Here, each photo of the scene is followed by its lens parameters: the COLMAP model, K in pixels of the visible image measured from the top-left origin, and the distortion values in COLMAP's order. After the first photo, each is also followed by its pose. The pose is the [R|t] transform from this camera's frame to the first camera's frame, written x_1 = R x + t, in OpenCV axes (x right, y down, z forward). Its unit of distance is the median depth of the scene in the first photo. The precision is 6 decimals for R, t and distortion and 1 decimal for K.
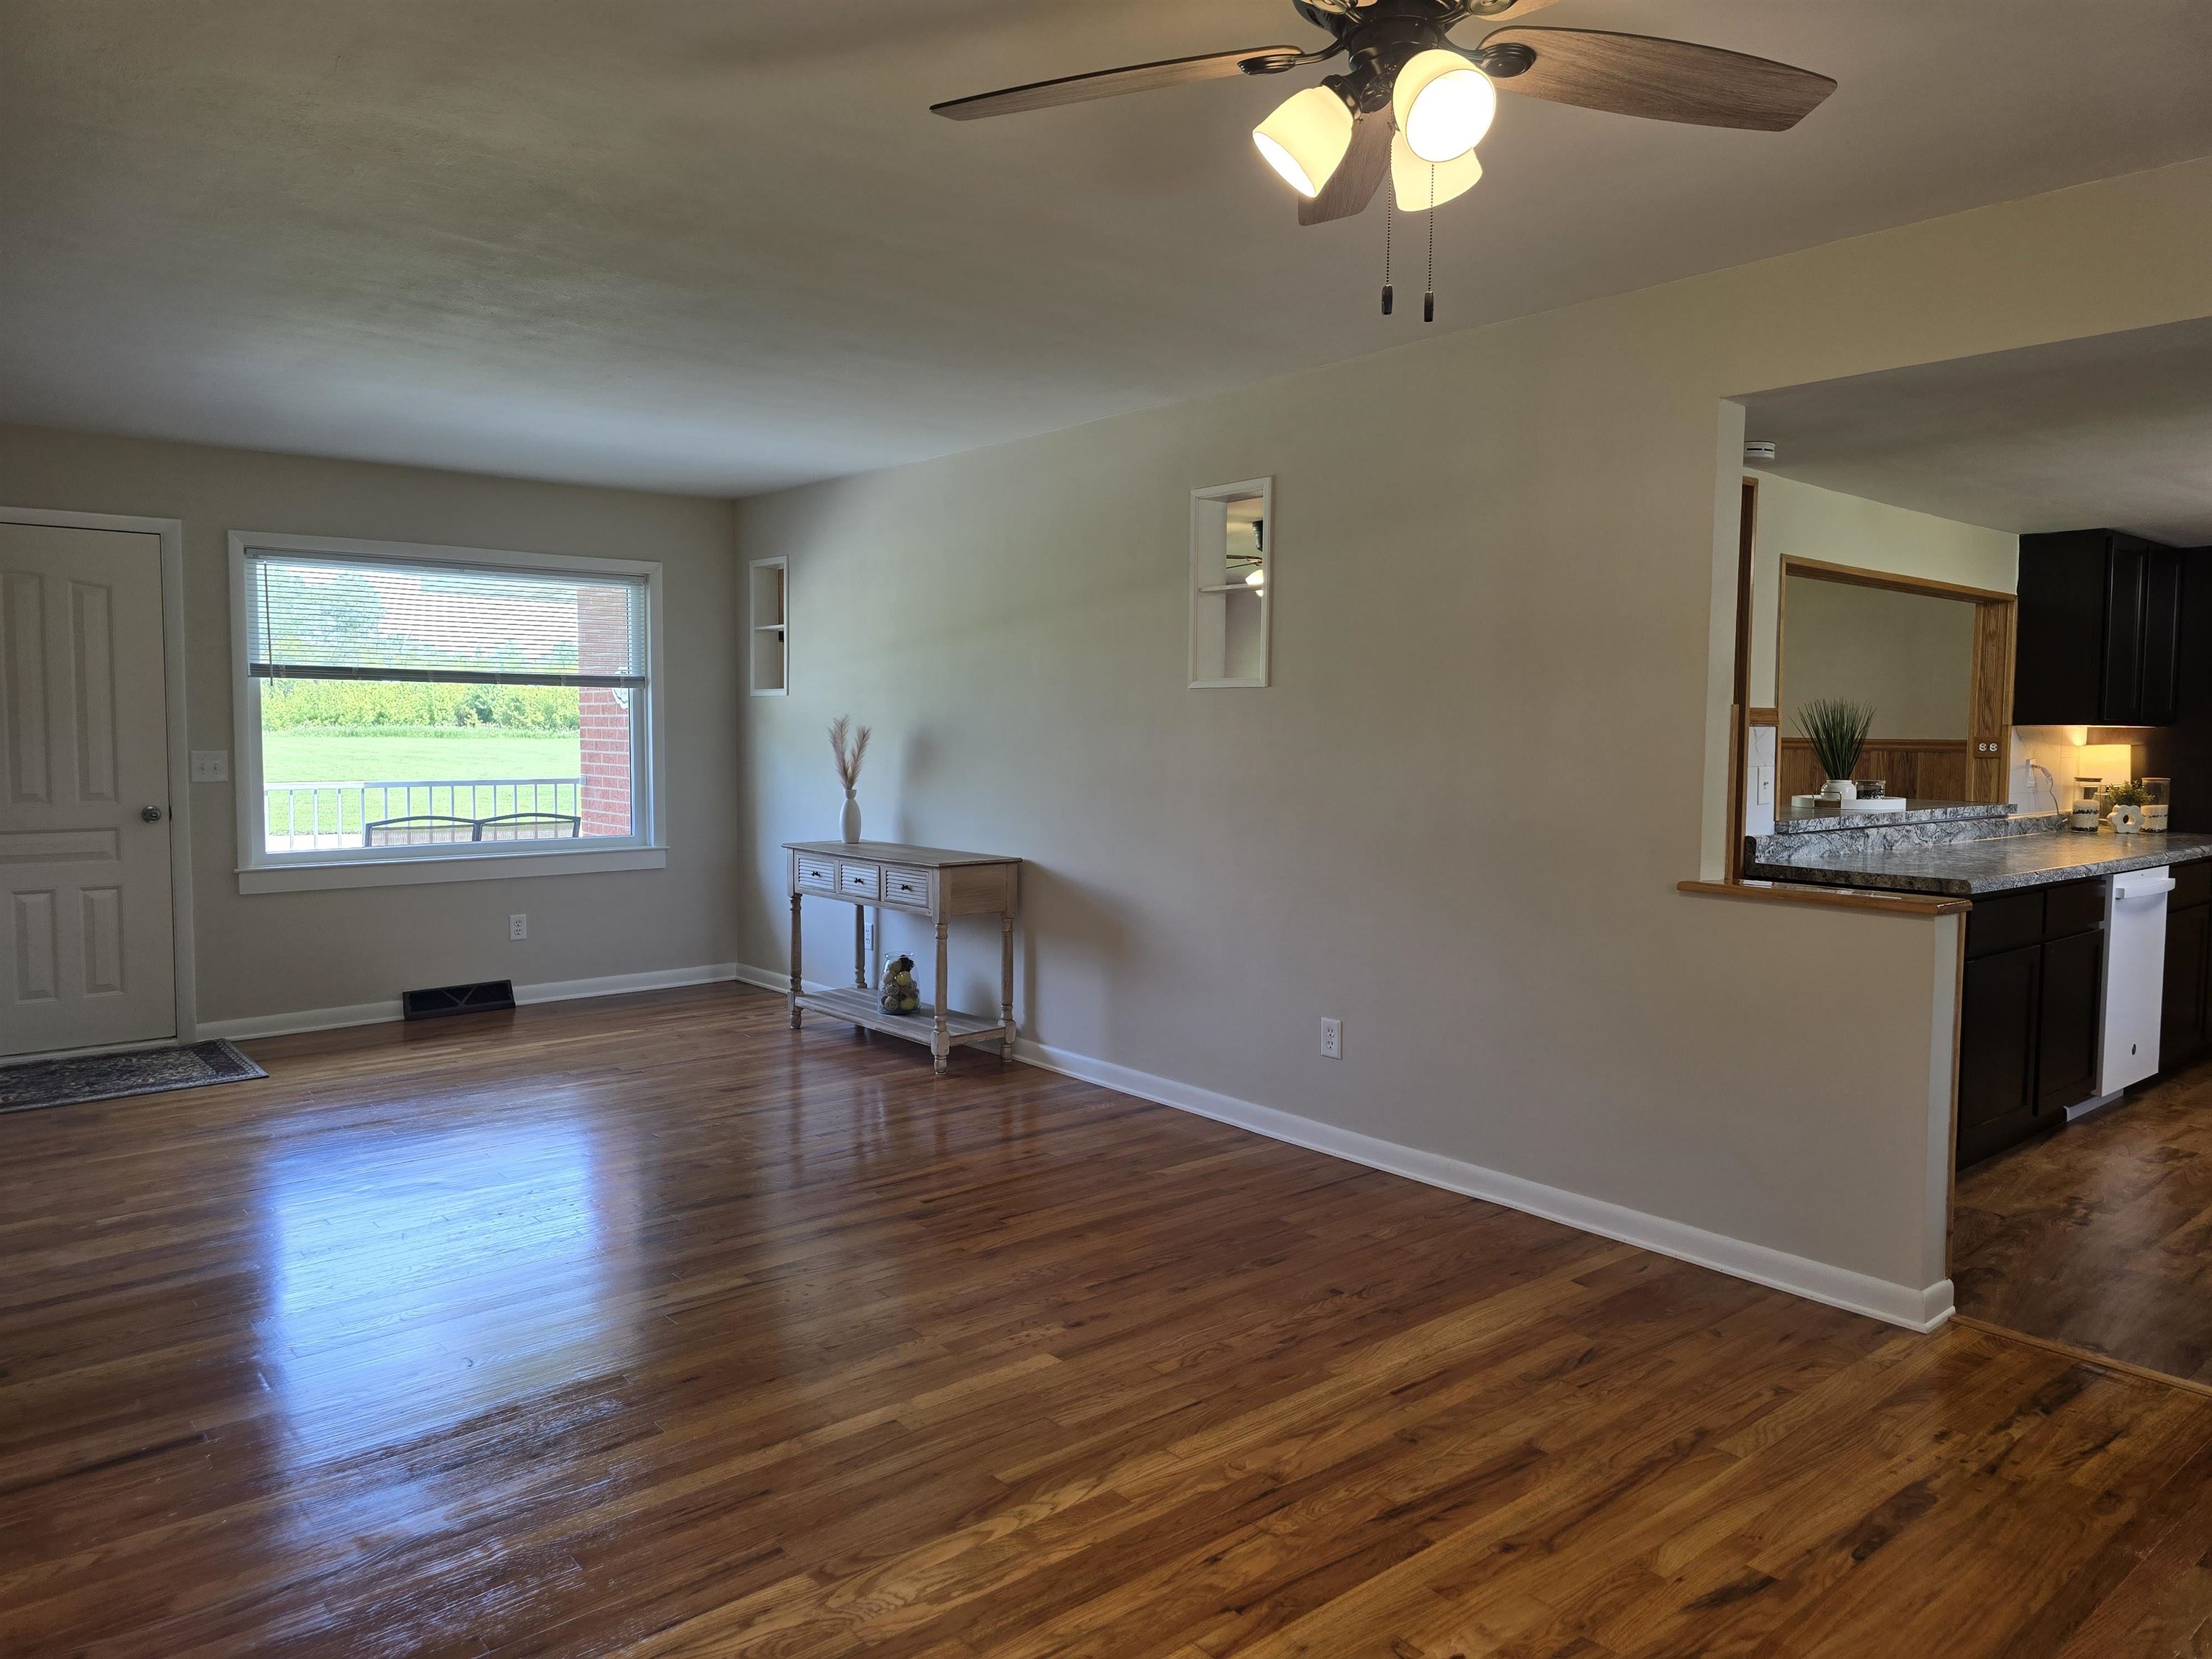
lens RADIAL K [[1489.0, 0, 1107.5], [0, 1489.0, 811.3], [0, 0, 1]] dist [0.069534, -0.063392]
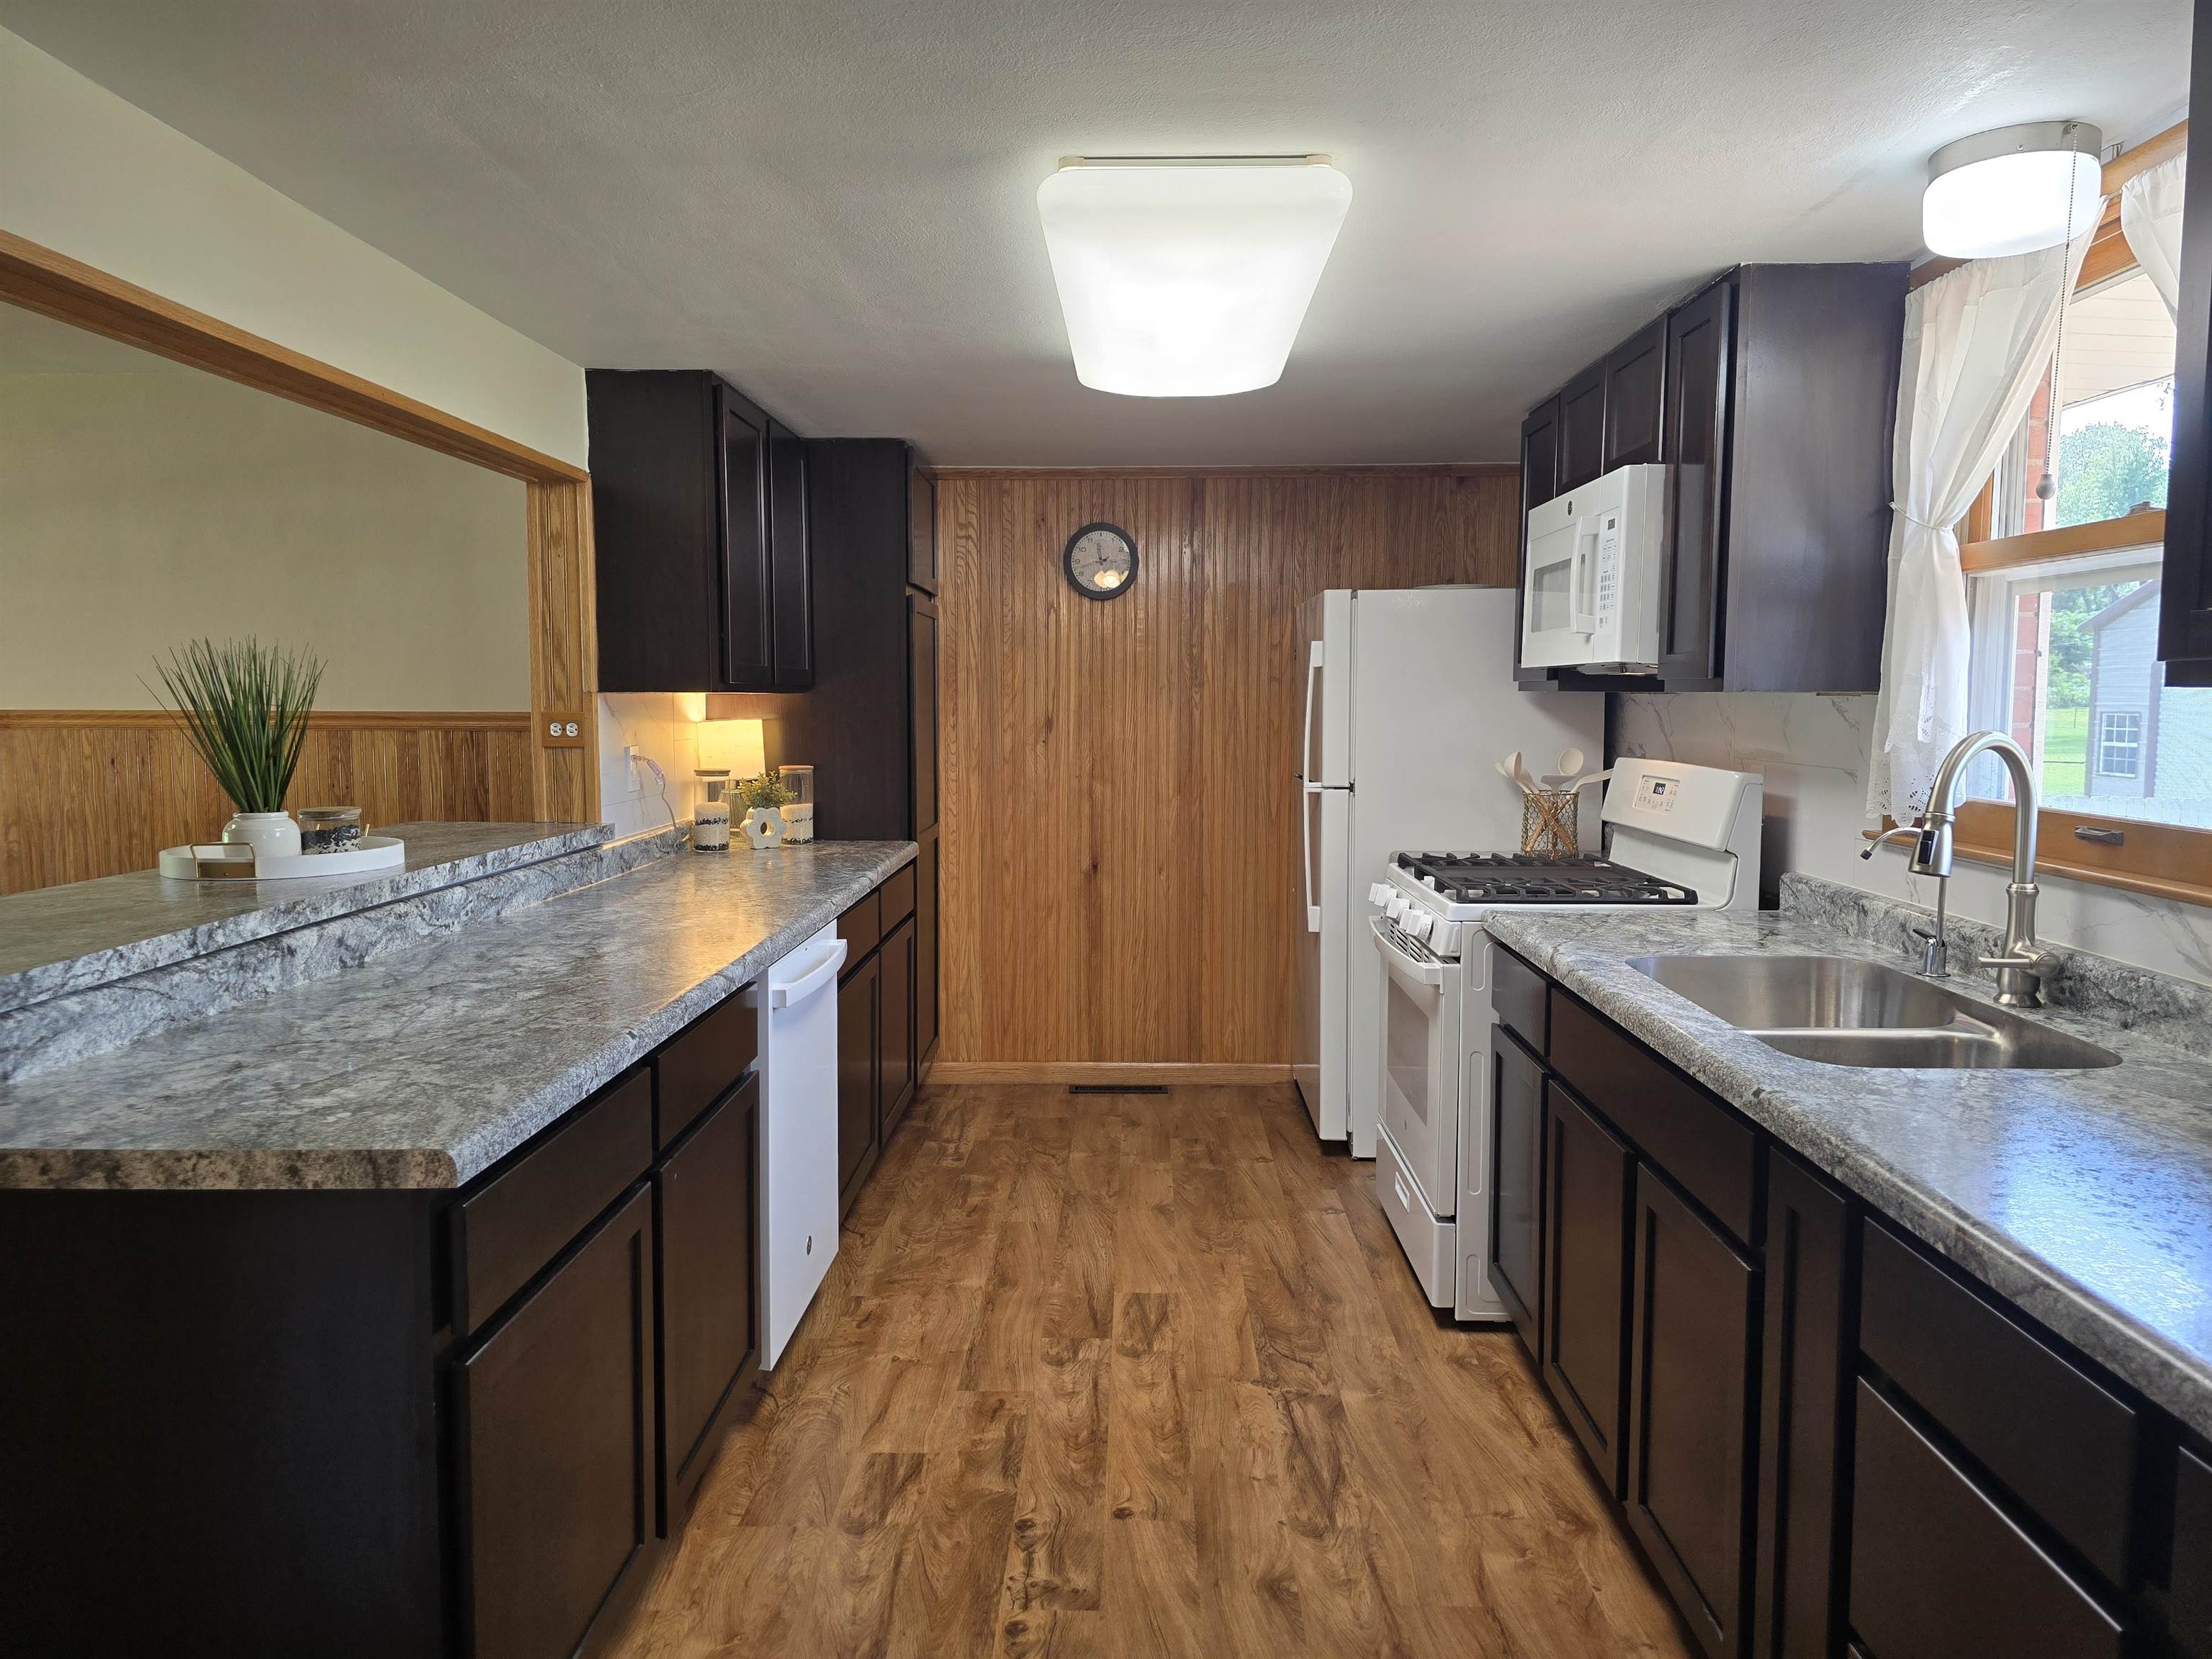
lens RADIAL K [[1489.0, 0, 1113.9], [0, 1489.0, 808.1], [0, 0, 1]] dist [0.069534, -0.063392]
pose [[0.666486, -0.066414, 0.742554, 0.288470], [0.048454, 0.997777, 0.045751, -0.028300], [-0.743942, 0.005487, 0.668222, 0.450014]]
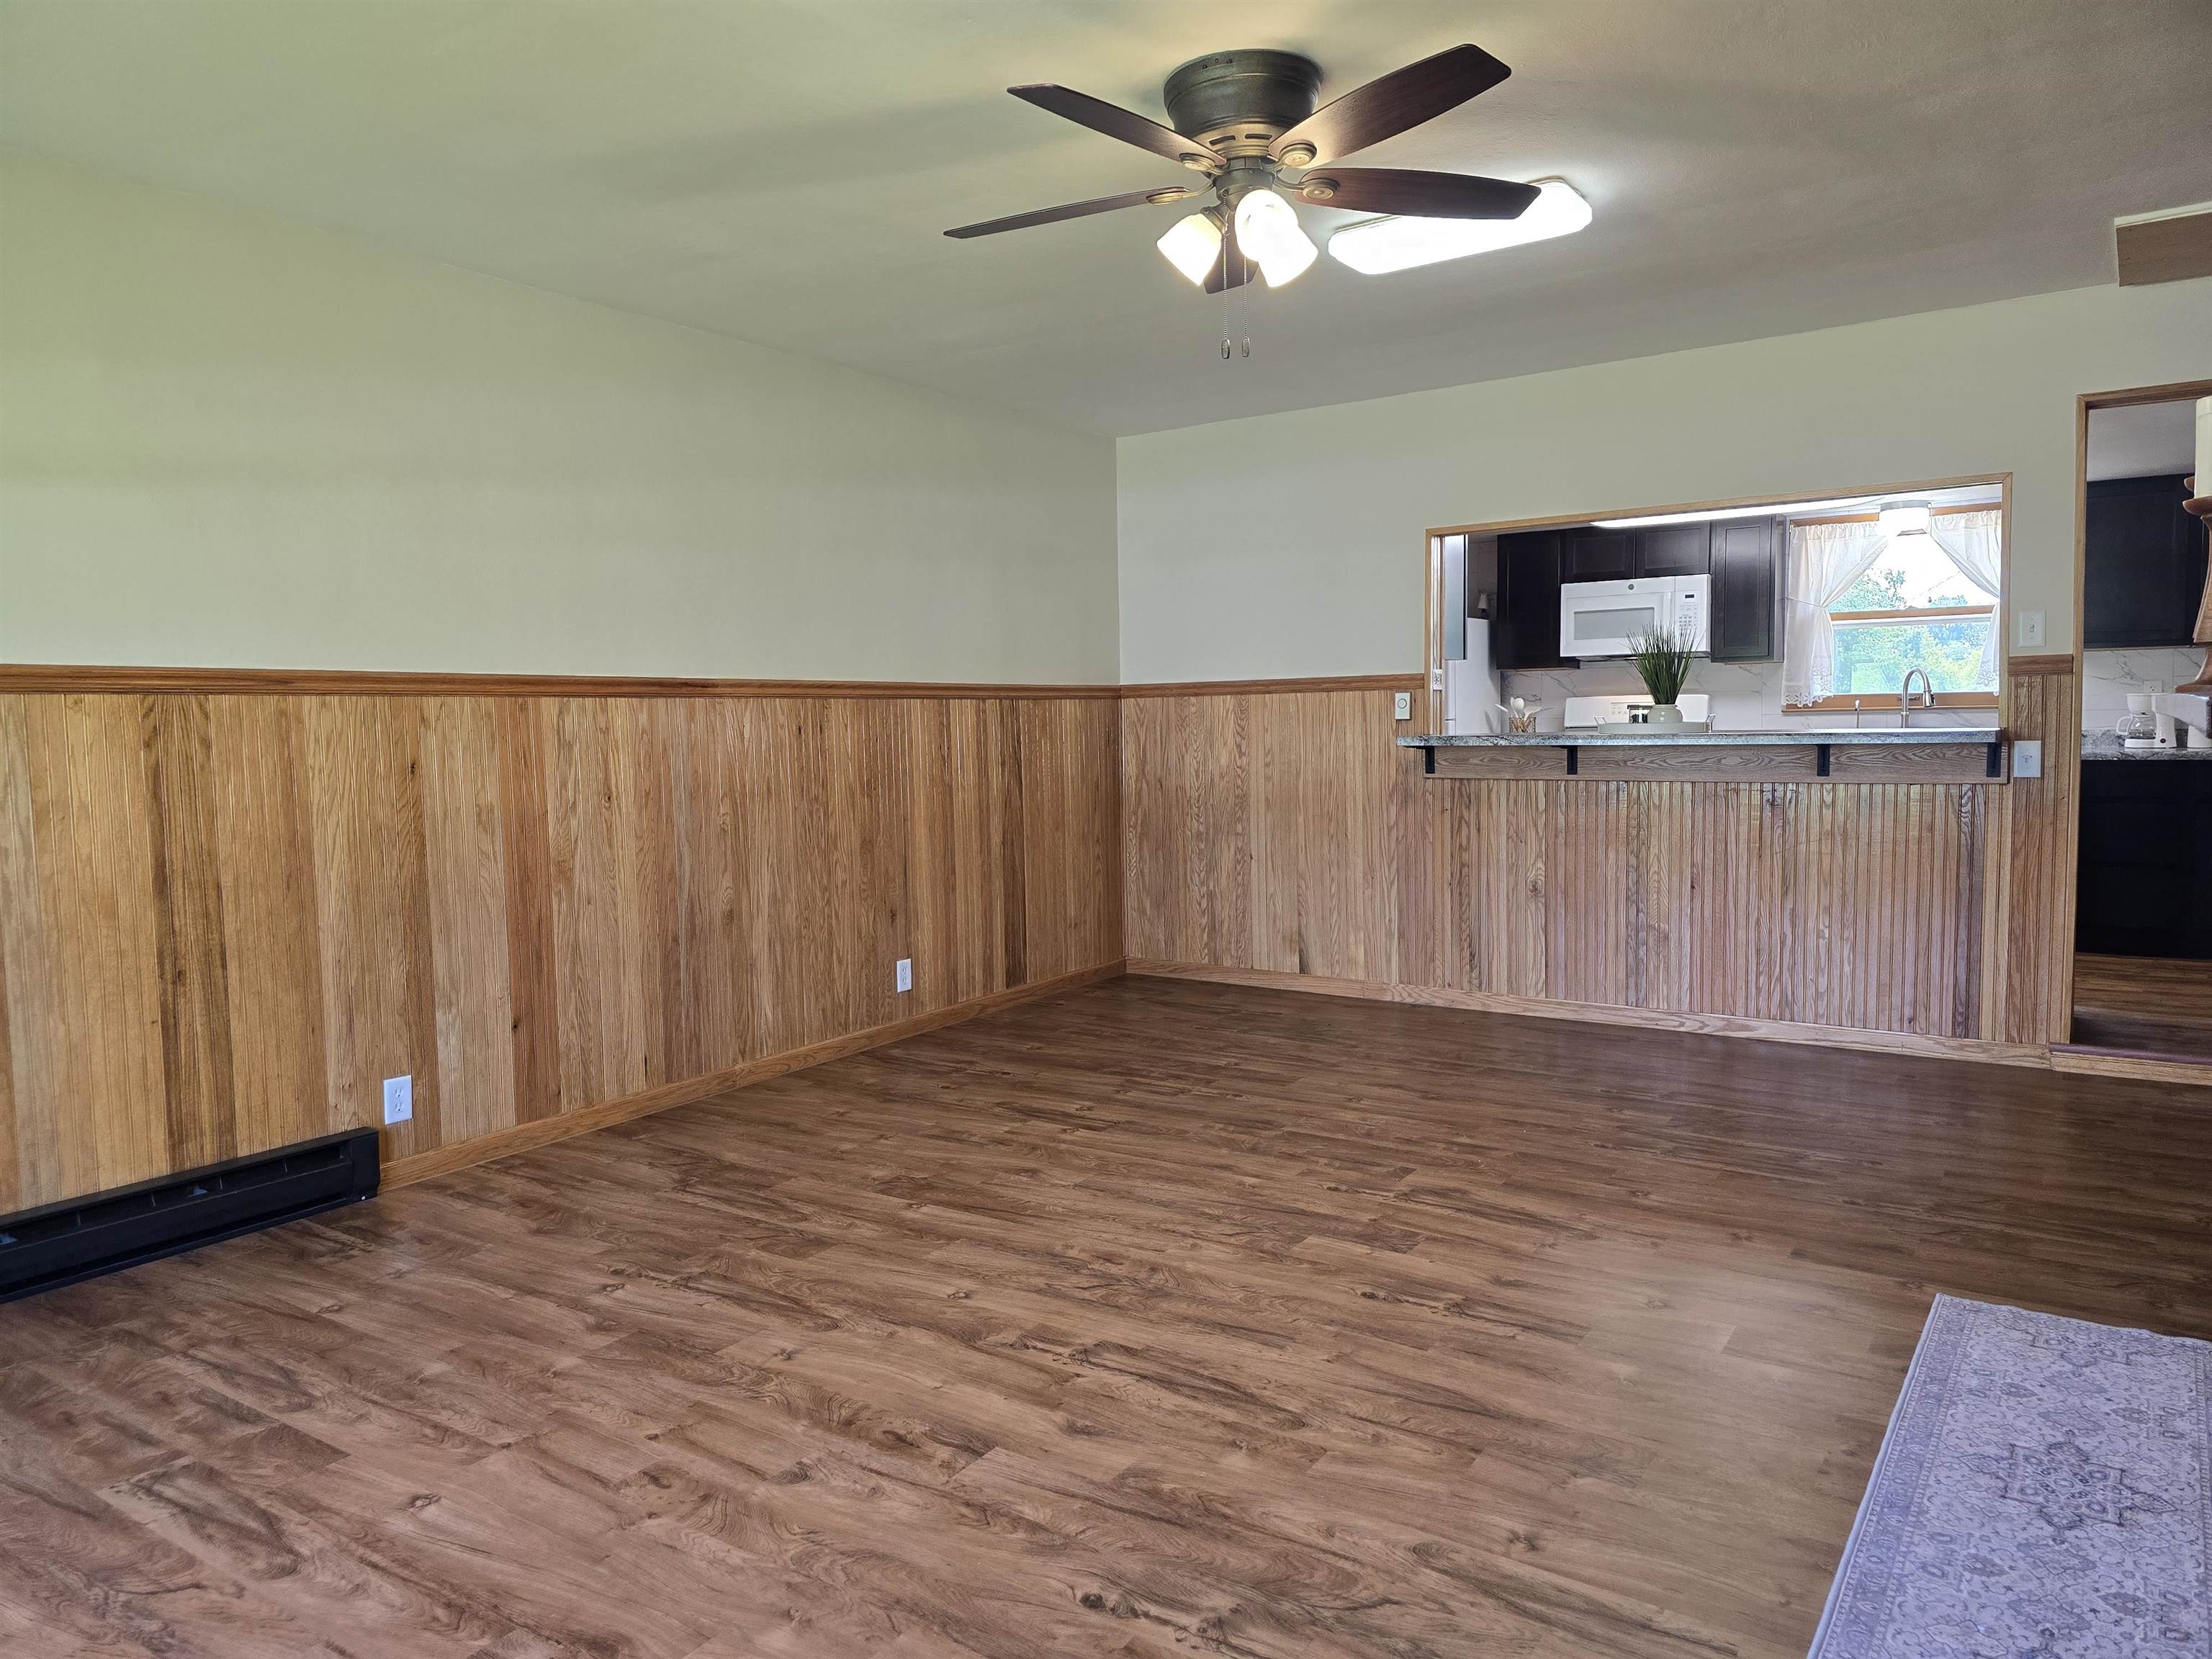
lens RADIAL K [[1489.0, 0, 1094.7], [0, 1489.0, 816.8], [0, 0, 1]] dist [0.069534, -0.063392]
pose [[-0.261472, -0.070076, 0.962664, -0.331758], [0.071617, 0.993203, 0.091751, -0.059397], [-0.962550, 0.092934, -0.254676, 1.490699]]
